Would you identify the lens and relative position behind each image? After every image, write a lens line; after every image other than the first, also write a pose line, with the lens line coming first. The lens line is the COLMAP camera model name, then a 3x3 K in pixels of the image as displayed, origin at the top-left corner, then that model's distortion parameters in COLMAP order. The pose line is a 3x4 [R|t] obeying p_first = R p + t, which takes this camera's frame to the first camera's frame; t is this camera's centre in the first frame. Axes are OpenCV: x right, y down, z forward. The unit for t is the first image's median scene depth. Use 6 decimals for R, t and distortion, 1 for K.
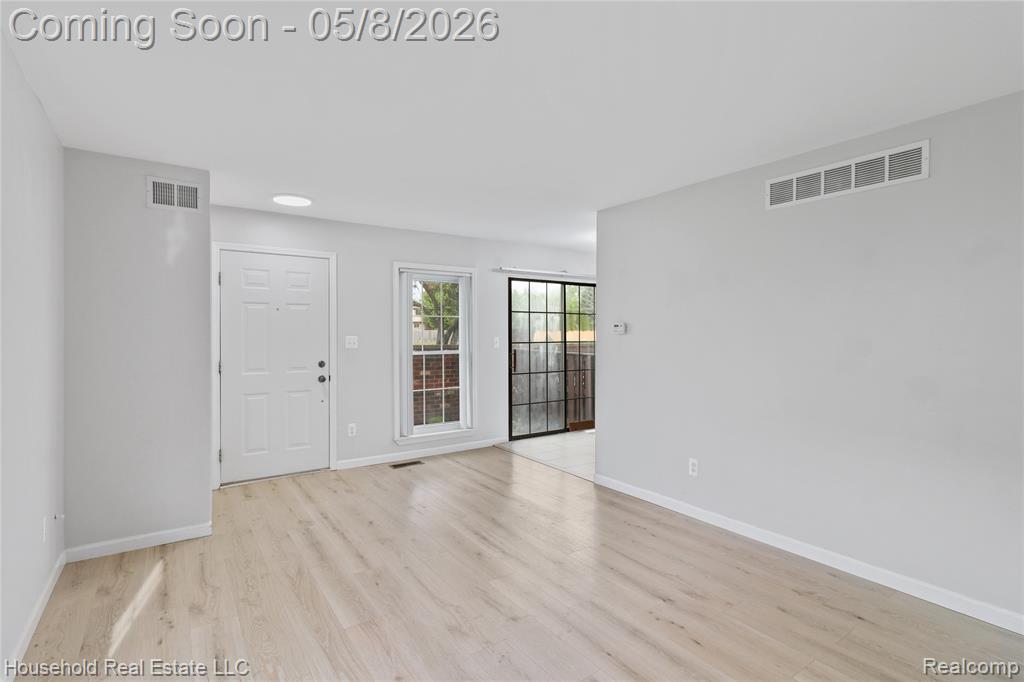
lens RADIAL K [[494.9, 0, 504.3], [0, 494.9, 329.3], [0, 0, 1]] dist [0.010219, -0.000505]
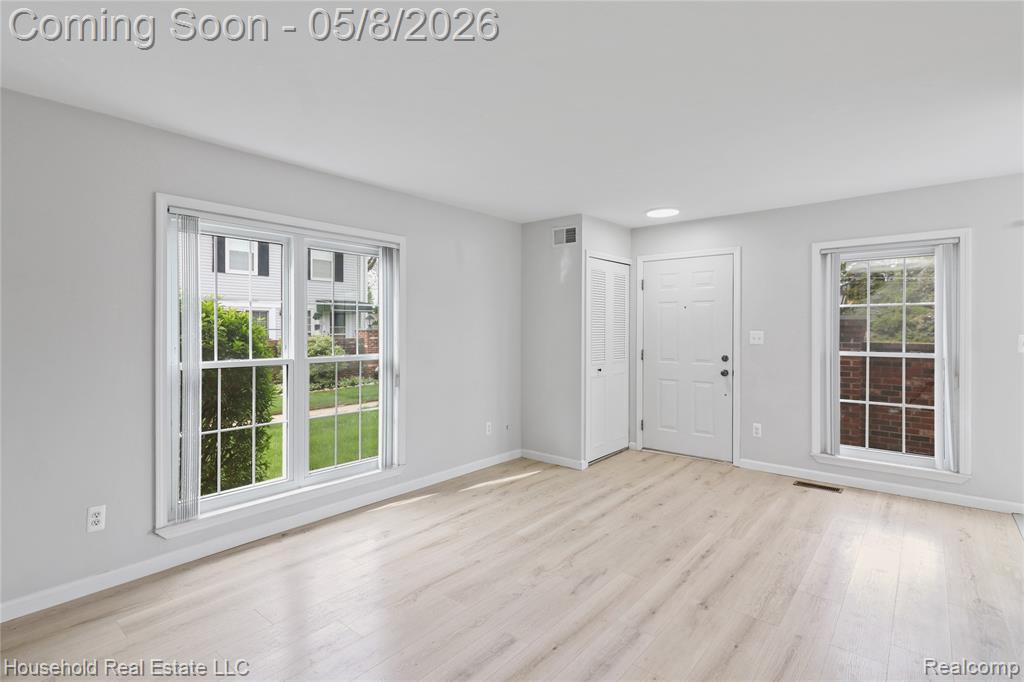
lens RADIAL K [[508.5, 0, 492.9], [0, 508.5, 325.5], [0, 0, 1]] dist [-0.000588, -0.000165]
pose [[0.239862, -0.003661, -0.970800, 0.635980], [0.005295, 0.999983, -0.002463, 0.003486], [0.970793, -0.004550, 0.239877, 0.344873]]
